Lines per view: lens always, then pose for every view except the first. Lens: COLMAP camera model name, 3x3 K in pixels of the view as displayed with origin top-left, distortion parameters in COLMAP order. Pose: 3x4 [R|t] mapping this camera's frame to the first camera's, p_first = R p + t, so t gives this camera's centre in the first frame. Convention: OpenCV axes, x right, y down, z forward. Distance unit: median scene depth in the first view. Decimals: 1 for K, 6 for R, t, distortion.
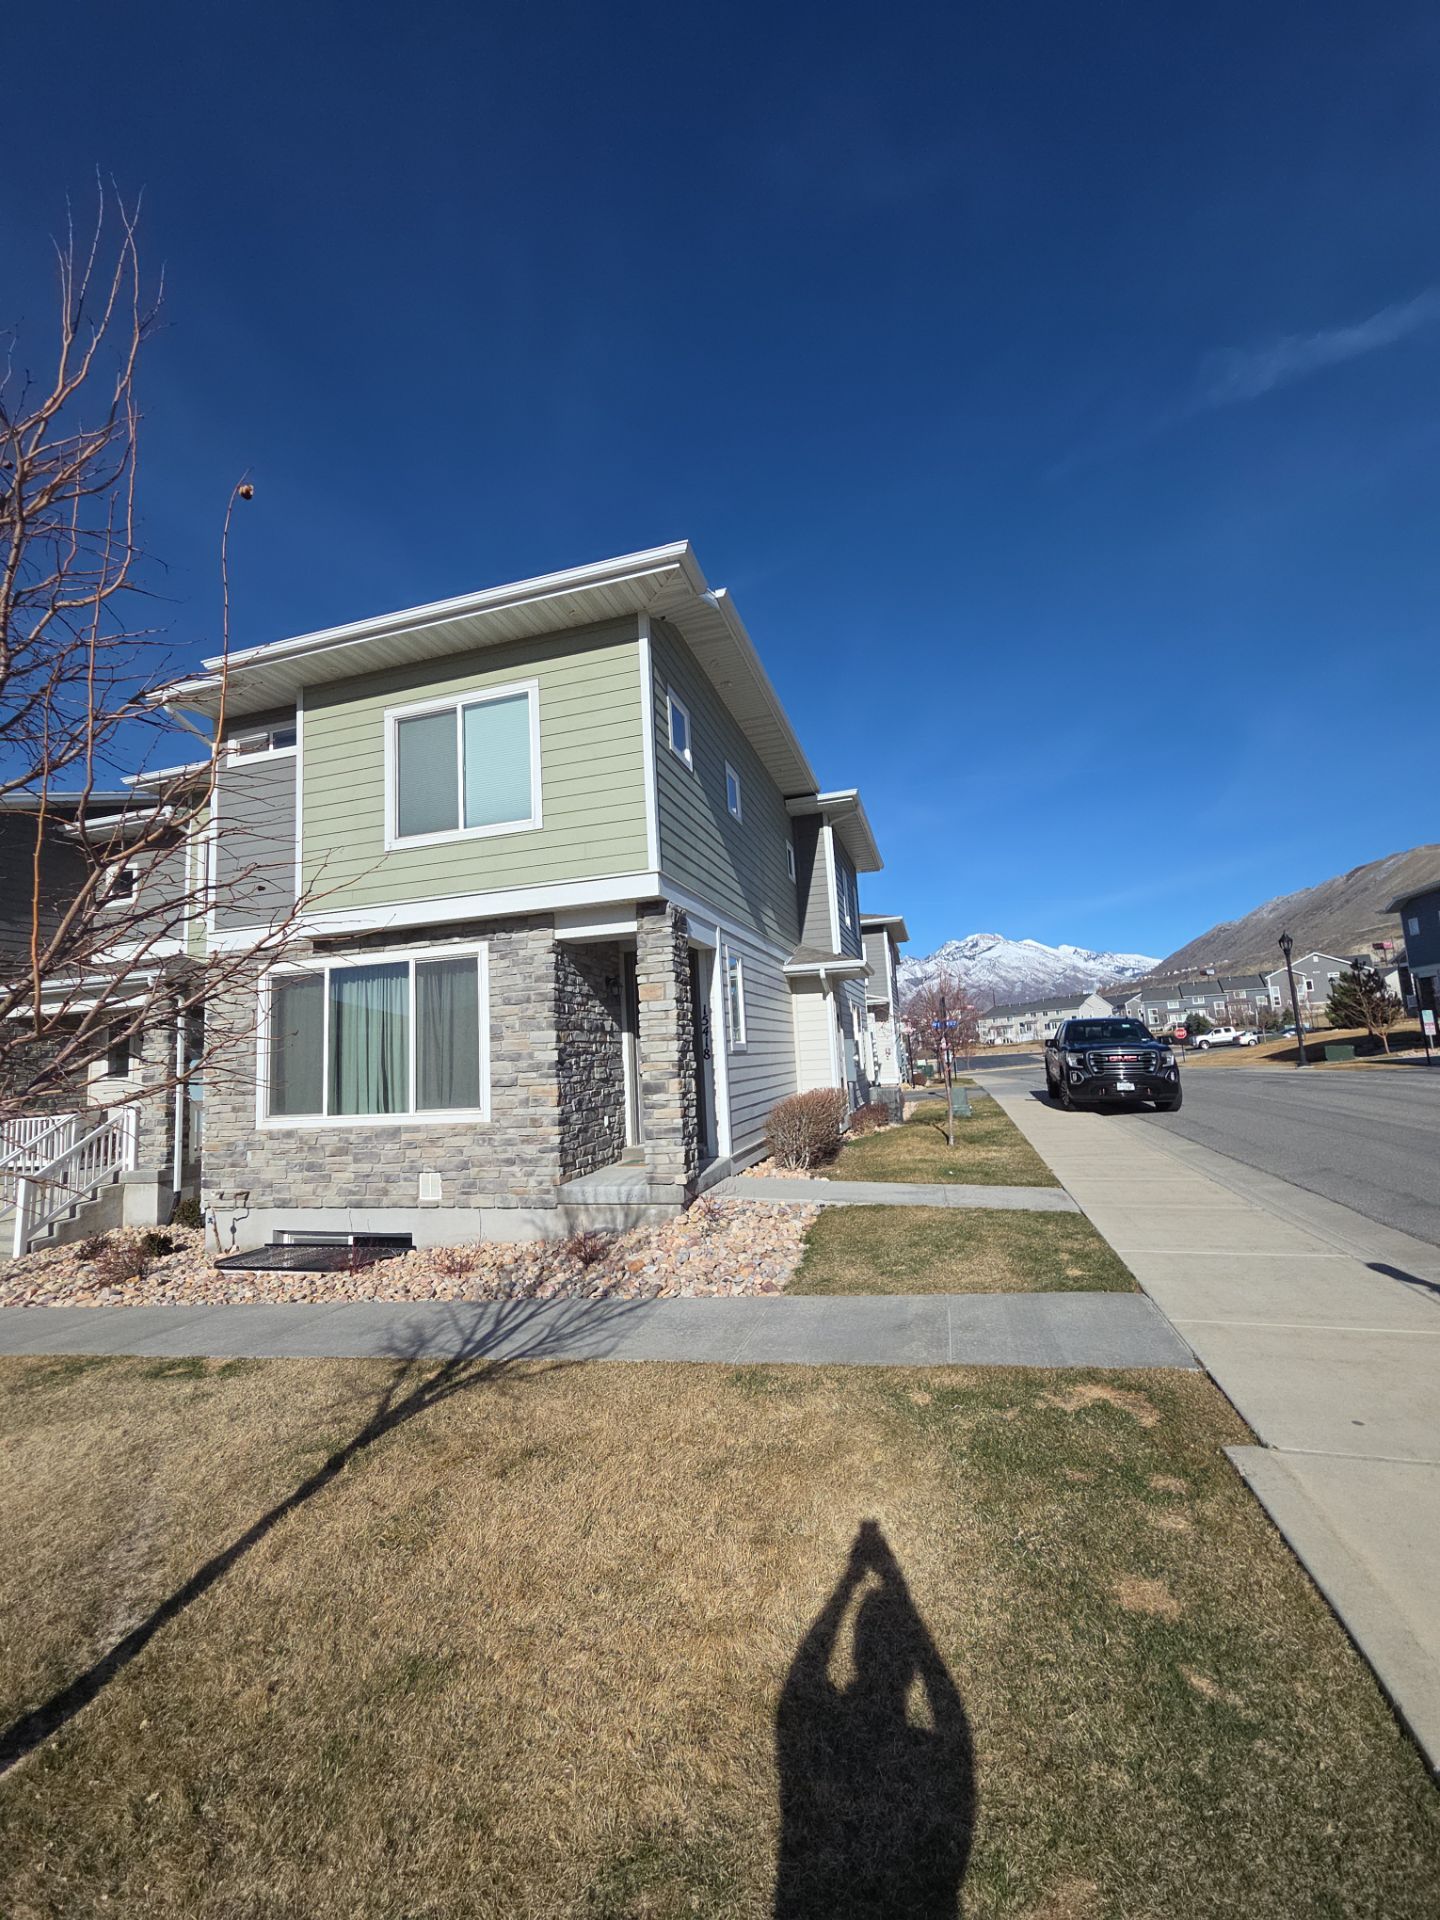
lens RADIAL K [[772.6, 0, 720.0], [0, 772.6, 960.0], [0, 0, 1]] dist [0.006908, 0.000017]
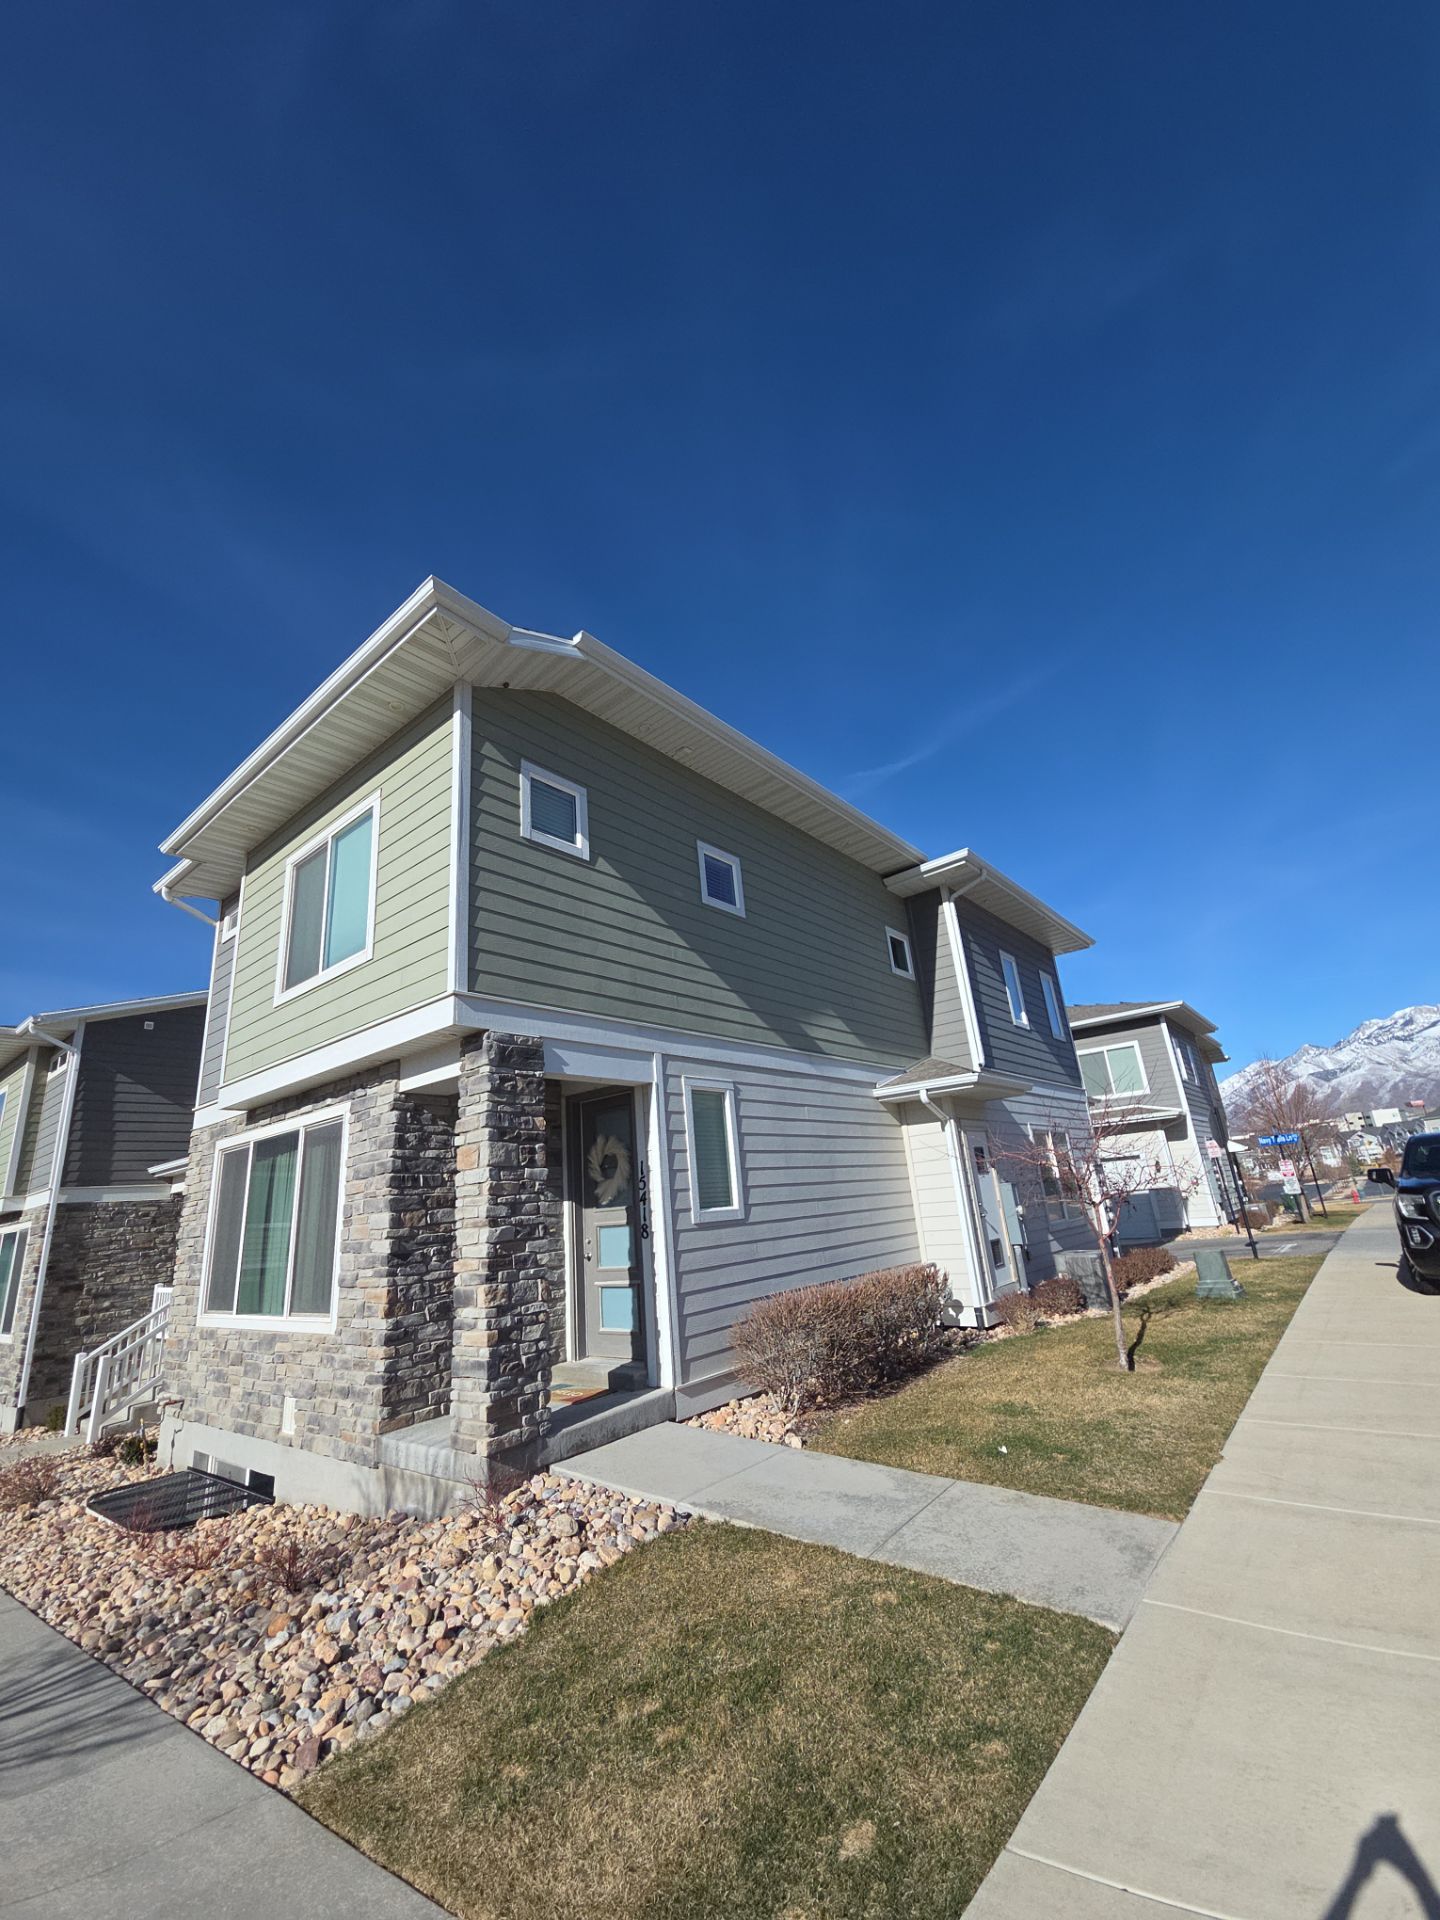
lens RADIAL K [[772.6, 0, 720.0], [0, 772.6, 960.0], [0, 0, 1]] dist [0.006908, 0.000017]
pose [[0.913906, -0.143739, -0.379624, 0.403138], [0.081578, 0.981163, -0.175112, 0.005476], [0.397643, 0.129067, 0.908417, 0.378744]]
